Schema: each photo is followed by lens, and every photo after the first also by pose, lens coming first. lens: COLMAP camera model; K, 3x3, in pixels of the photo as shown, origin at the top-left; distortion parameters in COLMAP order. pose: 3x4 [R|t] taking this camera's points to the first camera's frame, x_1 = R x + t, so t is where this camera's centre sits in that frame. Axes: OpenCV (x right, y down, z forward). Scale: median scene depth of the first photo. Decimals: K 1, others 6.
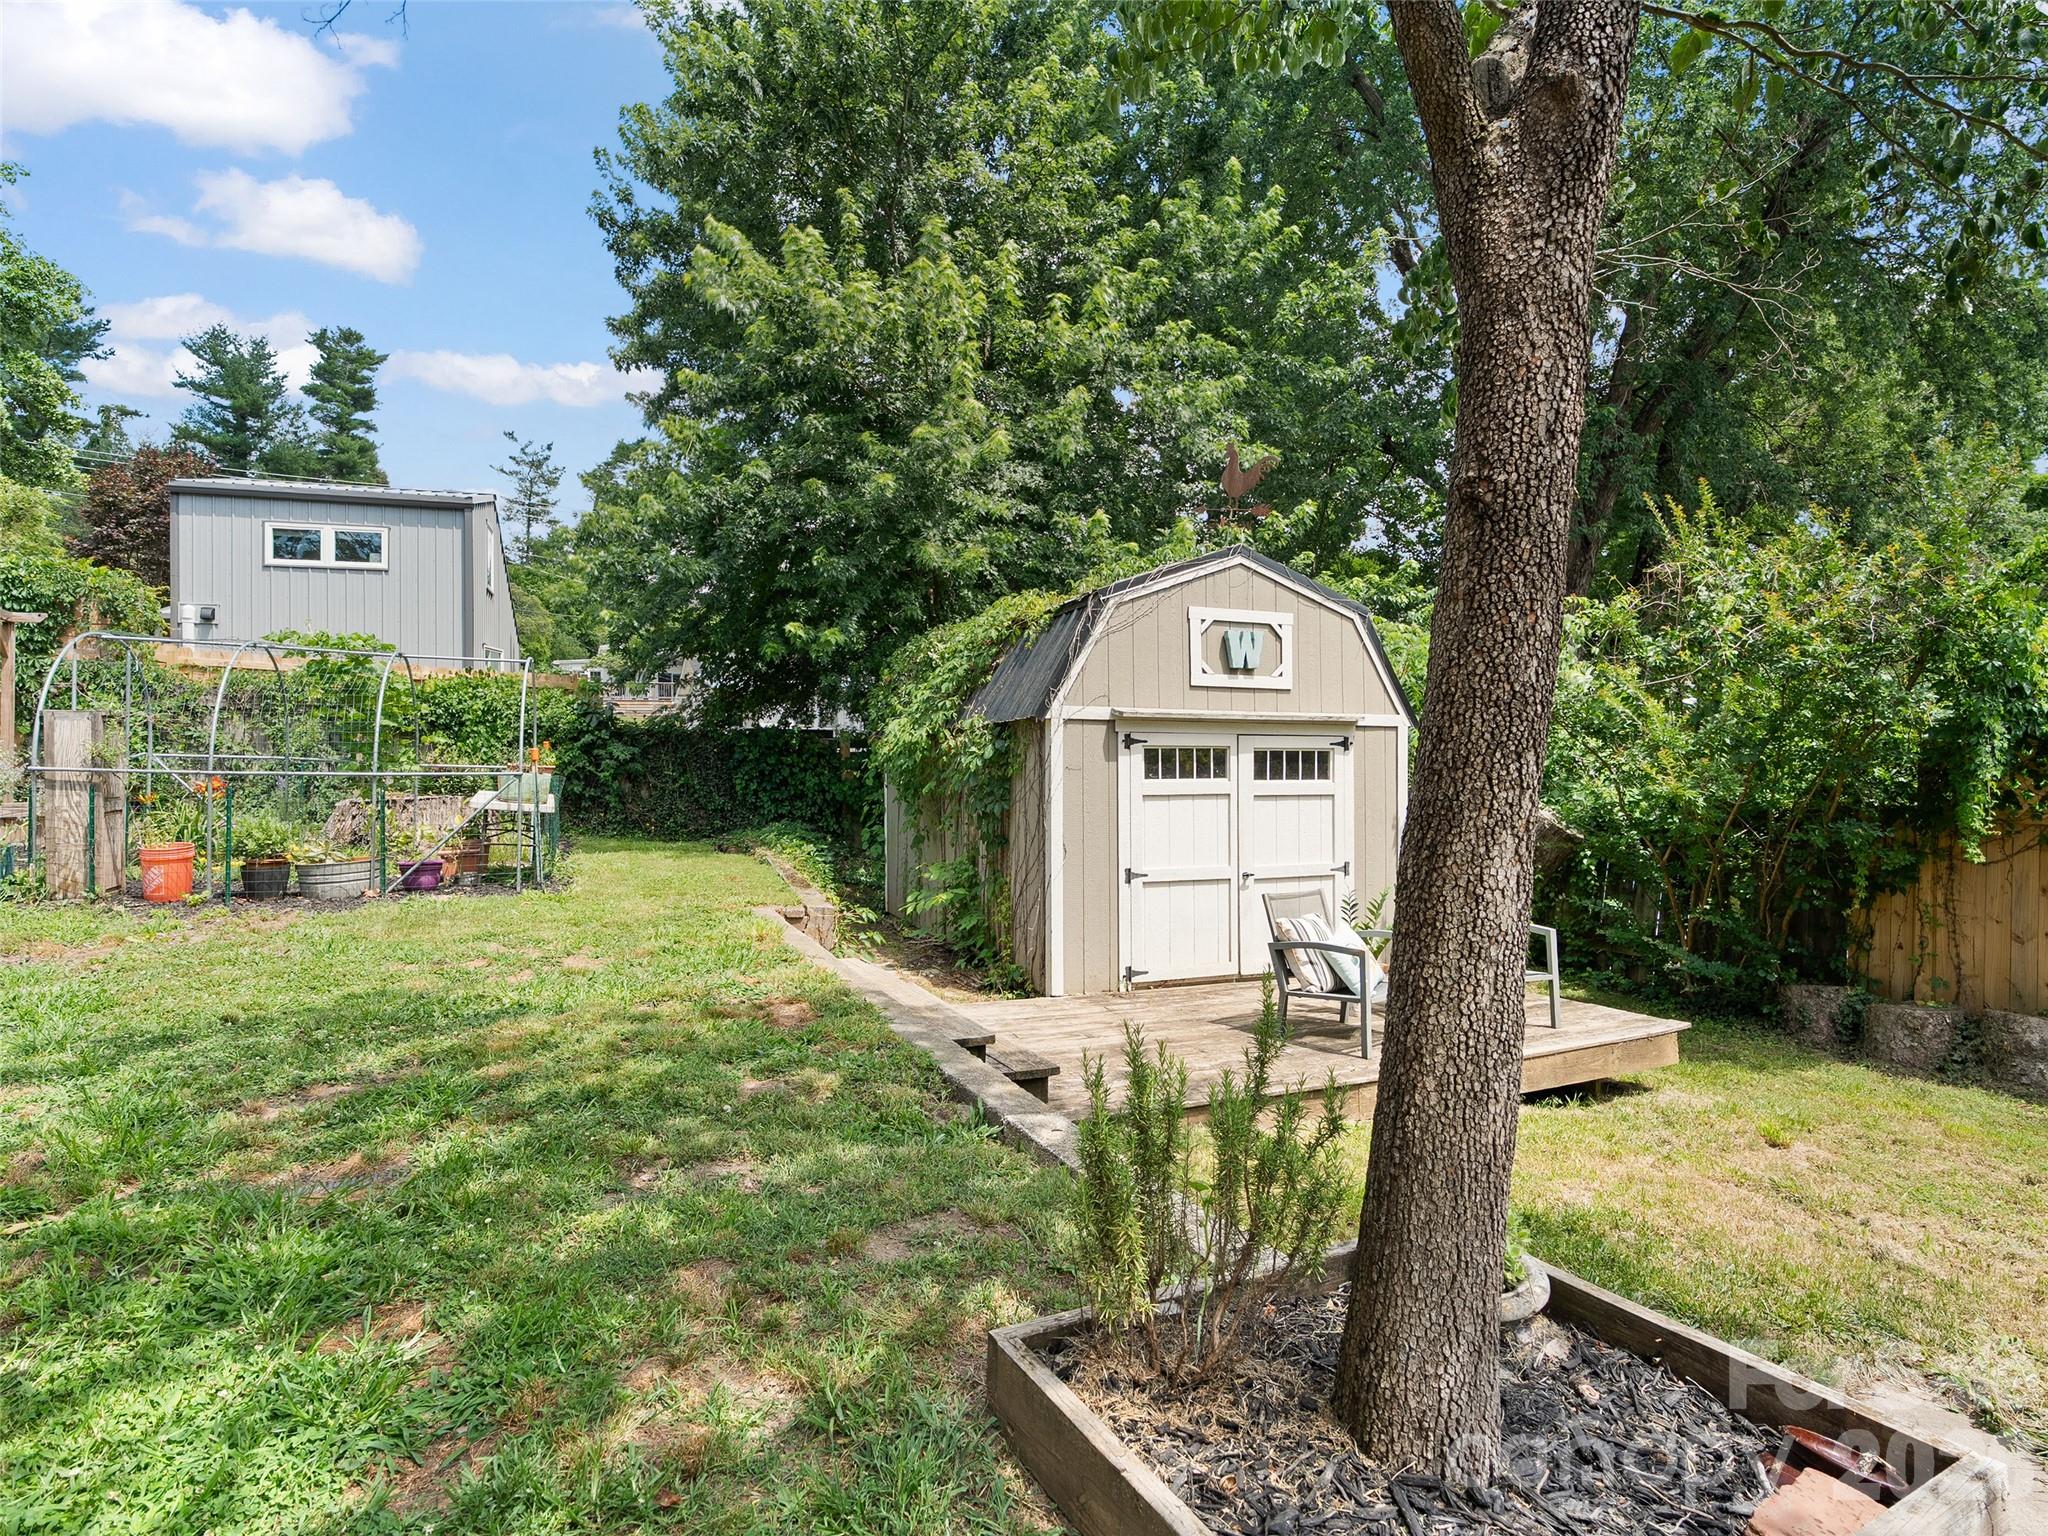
lens RADIAL K [[1036.9, 0, 1024.0], [0, 1036.9, 768.0], [0, 0, 1]] dist [-0.006780, -0.000142]
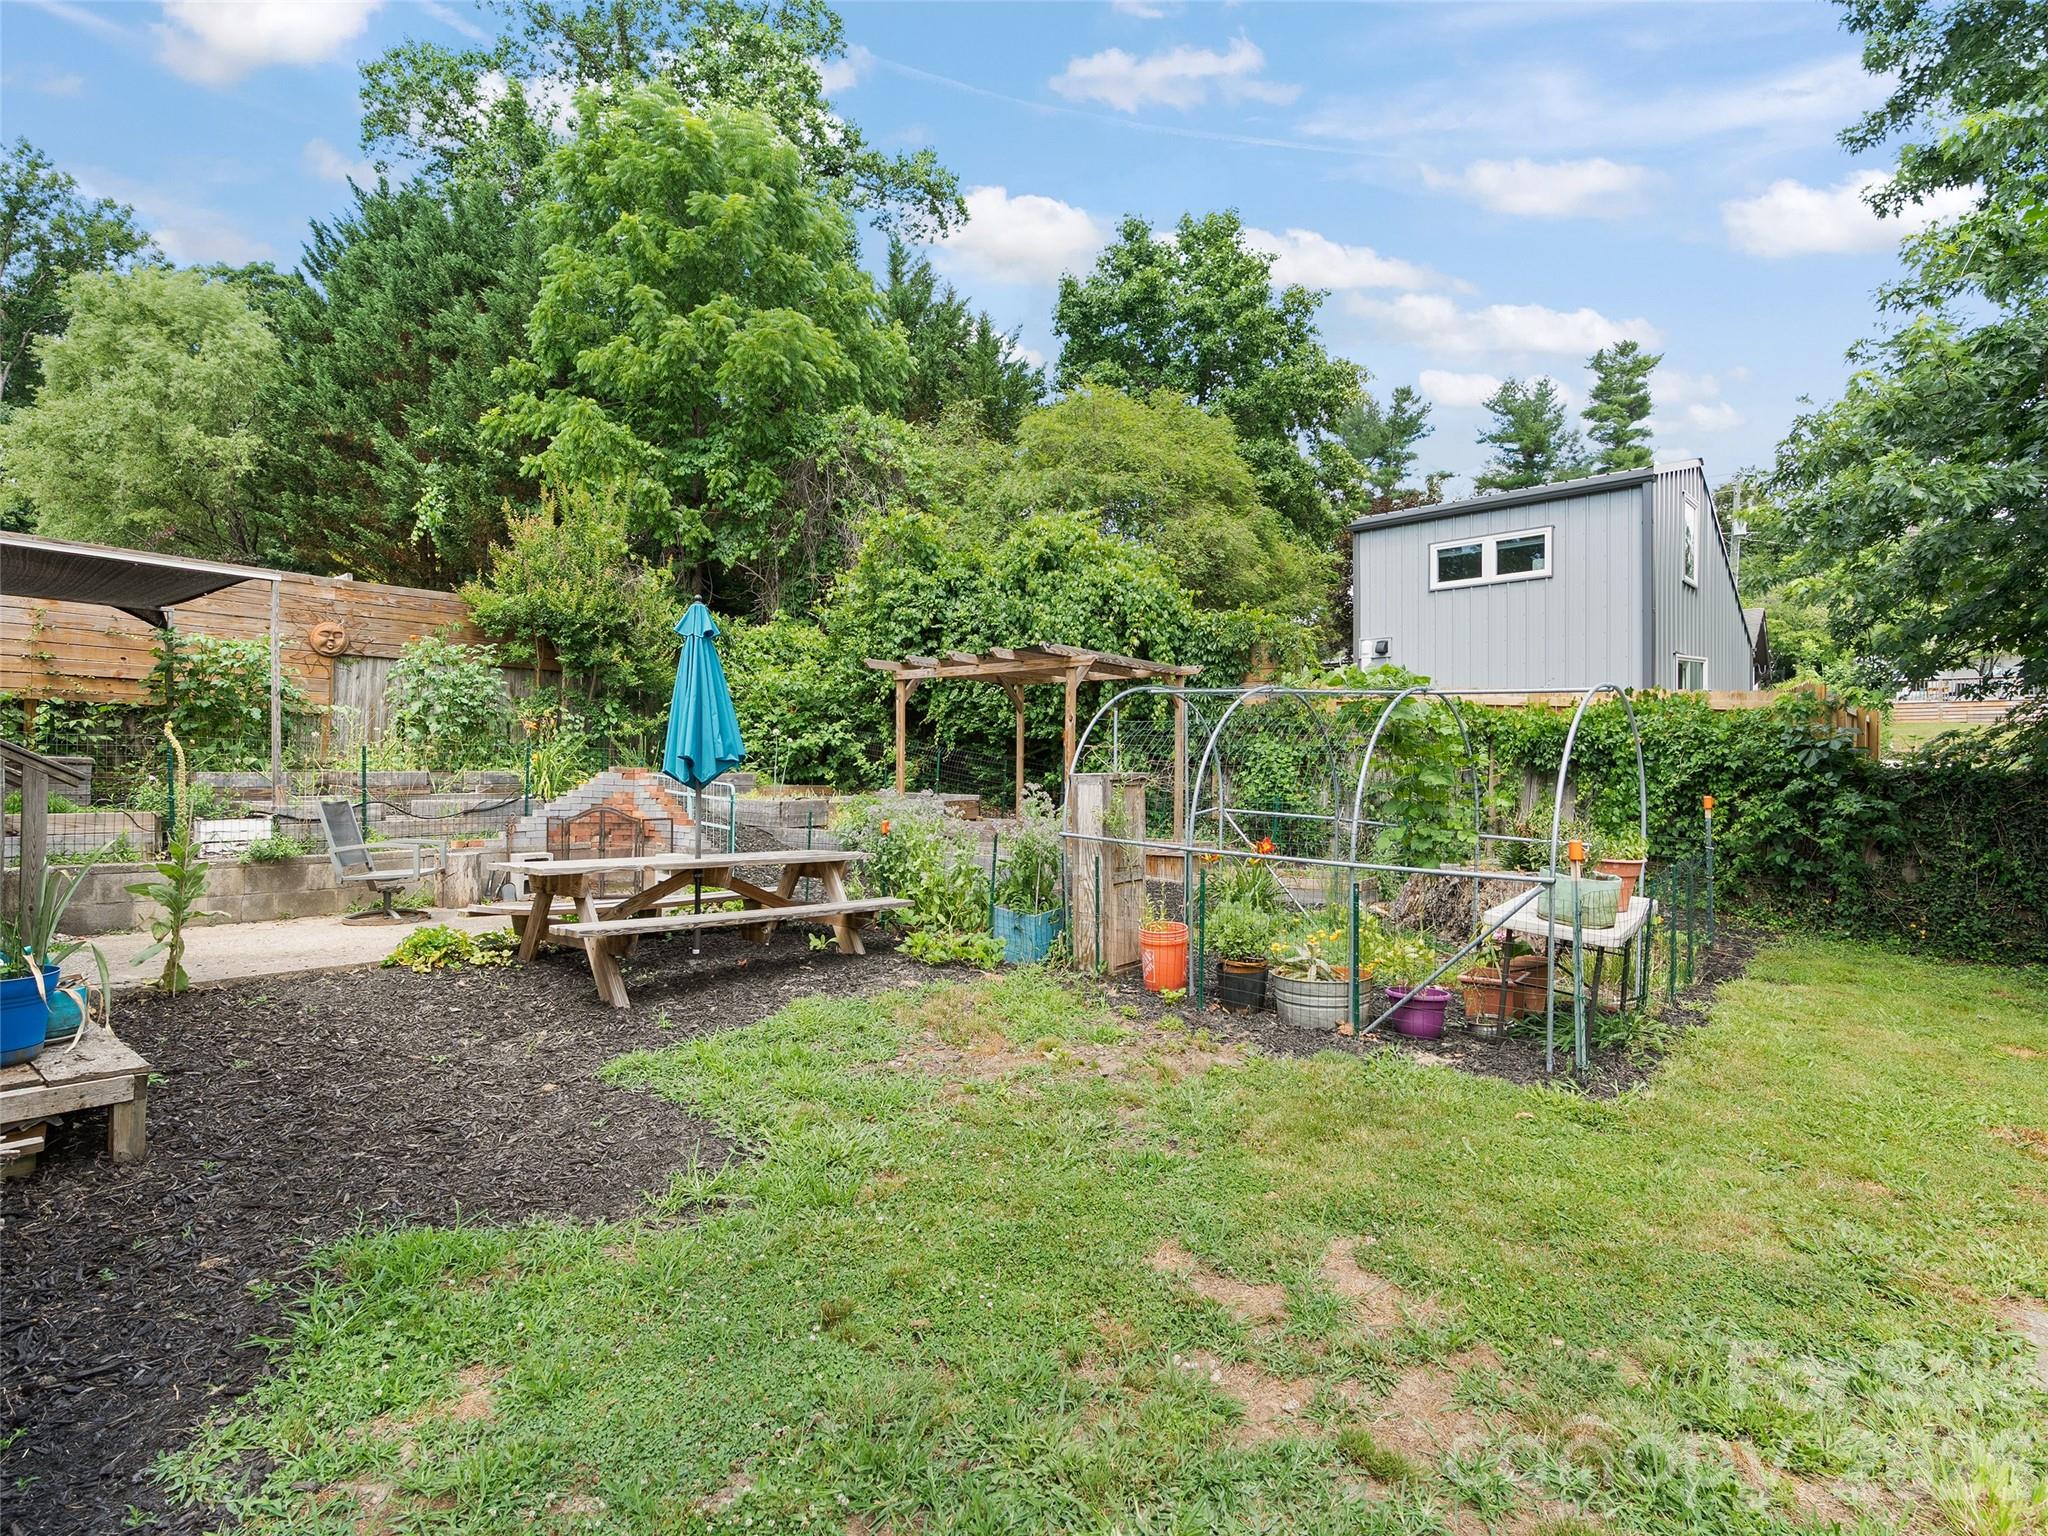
lens RADIAL K [[1010.0, 0, 1024.0], [0, 1010.0, 768.0], [0, 0, 1]] dist [-0.069758, 0.029081]
pose [[0.406090, 0.019198, -0.913631, -0.017202], [-0.021229, 0.999708, 0.011570, -0.012234], [0.913586, 0.014697, 0.406379, 0.098125]]
